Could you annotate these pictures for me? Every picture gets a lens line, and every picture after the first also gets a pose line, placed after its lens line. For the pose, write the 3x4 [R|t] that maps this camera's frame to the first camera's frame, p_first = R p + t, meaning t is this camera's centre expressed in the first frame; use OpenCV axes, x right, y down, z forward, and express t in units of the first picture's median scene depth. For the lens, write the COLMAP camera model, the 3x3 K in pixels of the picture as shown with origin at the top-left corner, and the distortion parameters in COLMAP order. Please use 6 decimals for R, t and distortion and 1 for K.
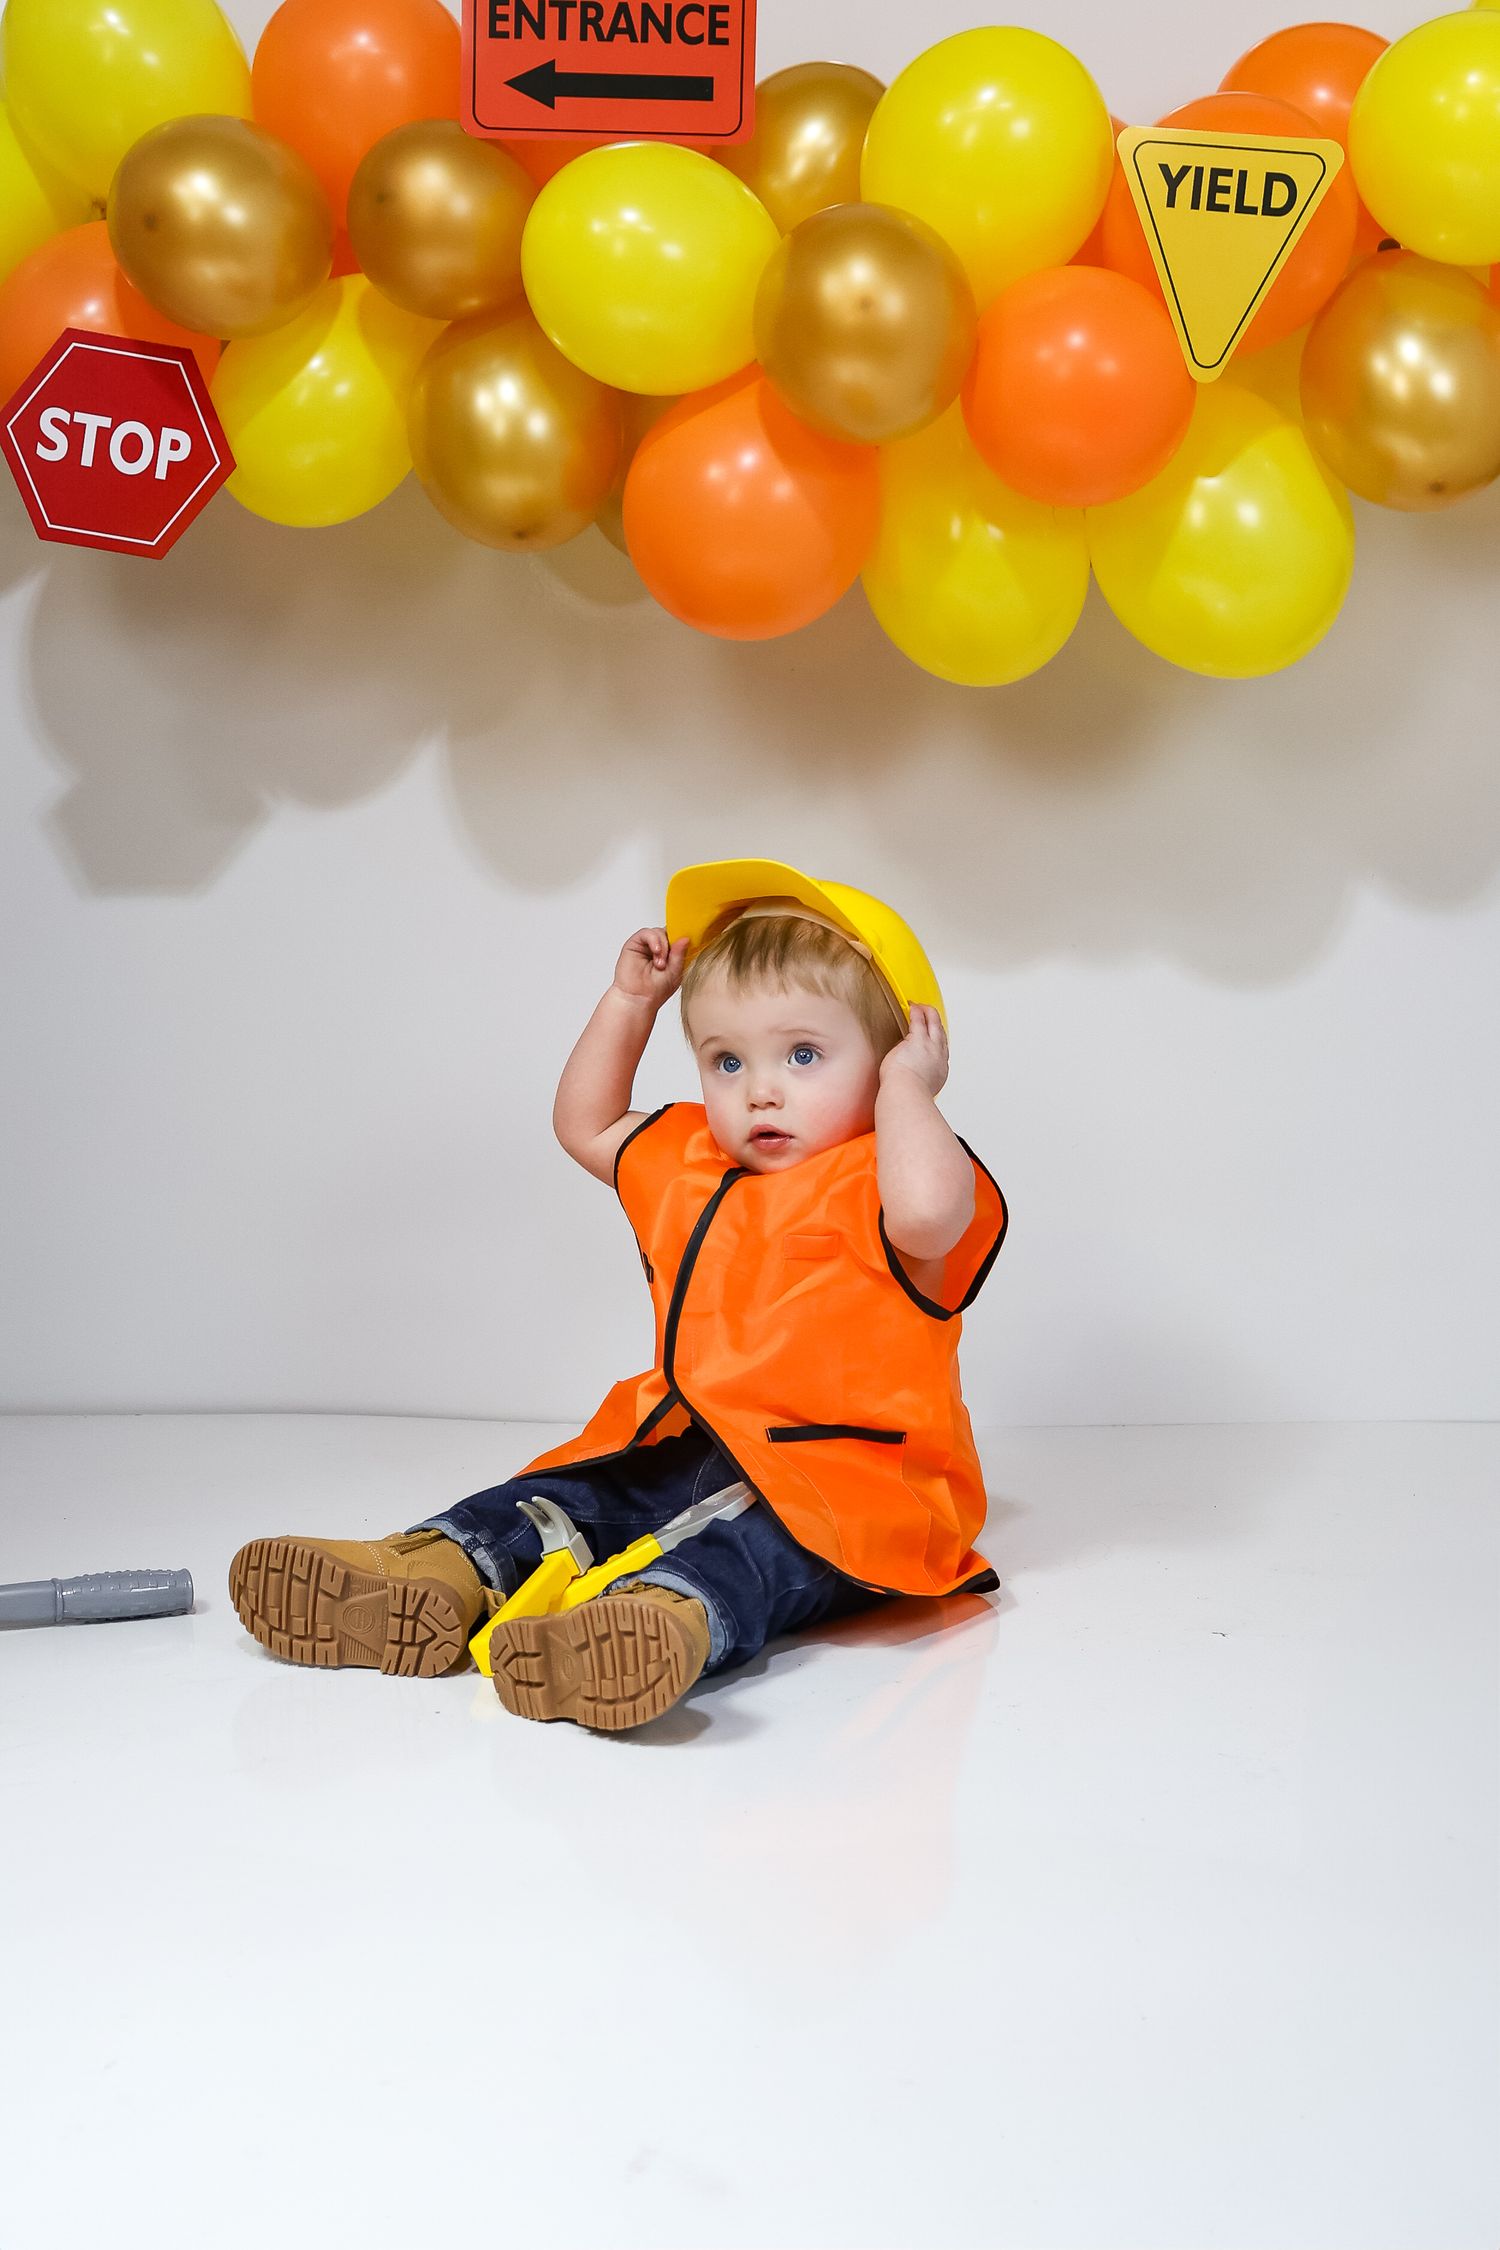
lens RADIAL K [[3392.0, 0, 737.7], [0, 3392.0, 1093.4], [0, 0, 1]] dist [-0.007613, 0.119057]
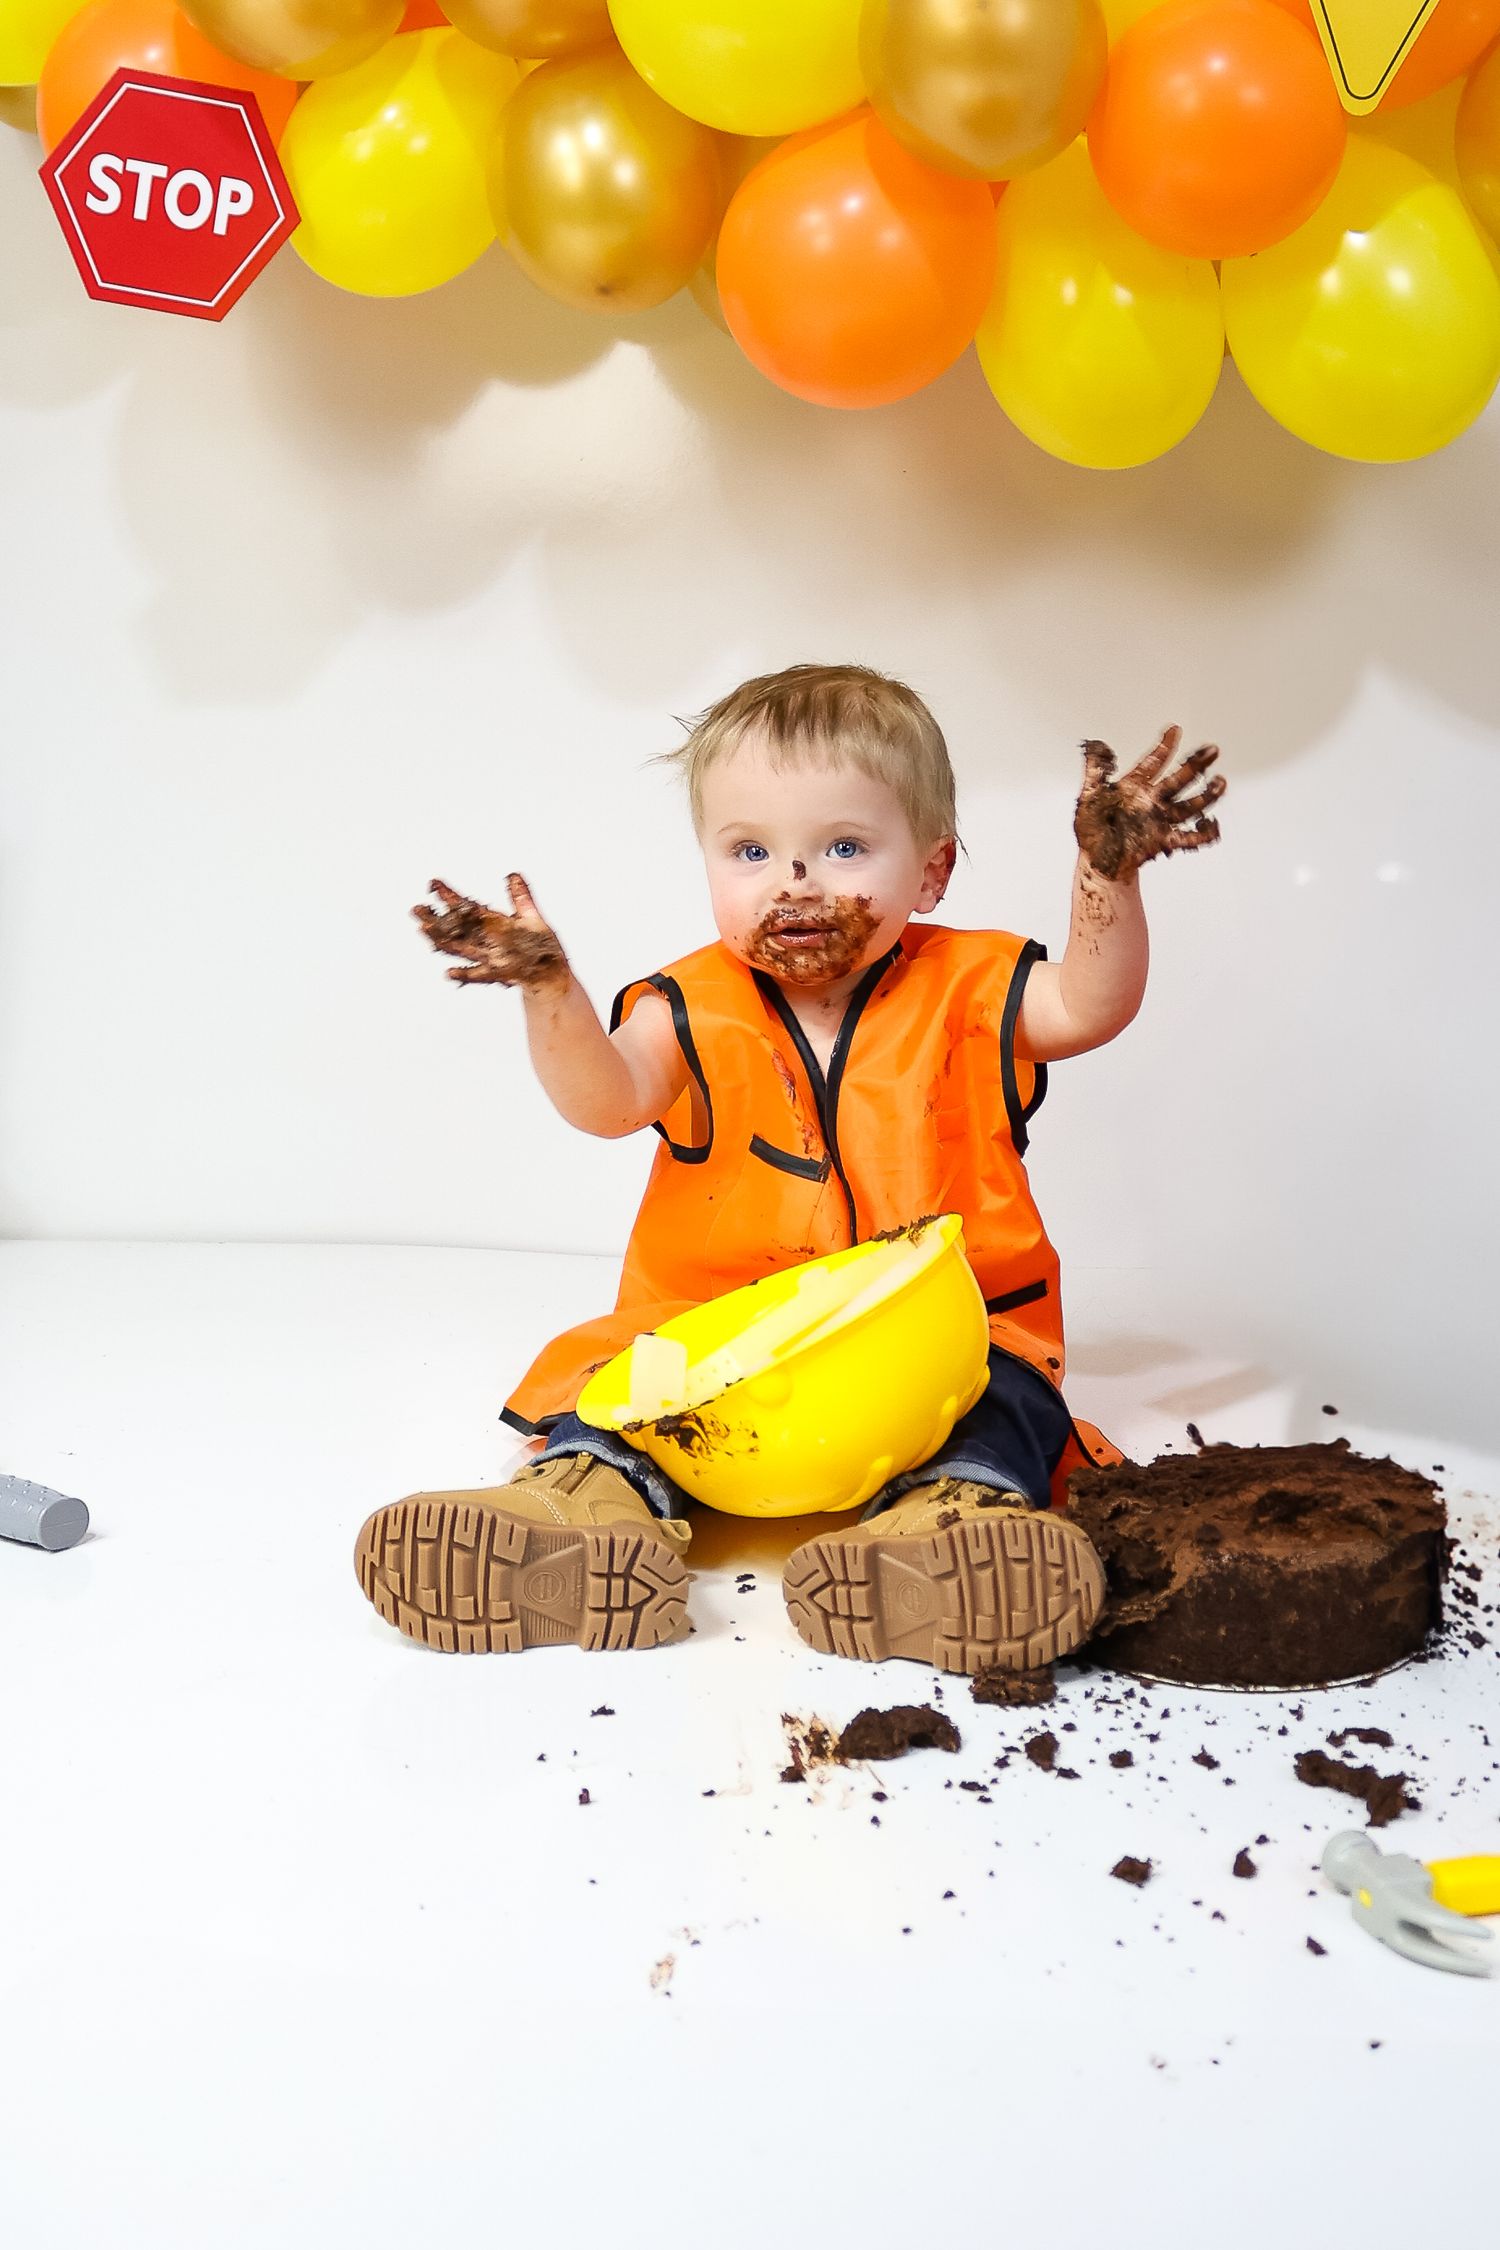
lens RADIAL K [[2196.1, 0, 904.9], [0, 2196.1, 1065.4], [0, 0, 1]] dist [-0.108324, 0.037970]
pose [[0.999913, 0.012761, -0.003325, 0.021991], [-0.012684, 0.999670, 0.022339, 0.030791], [0.003609, -0.022295, 0.999745, 0.418334]]
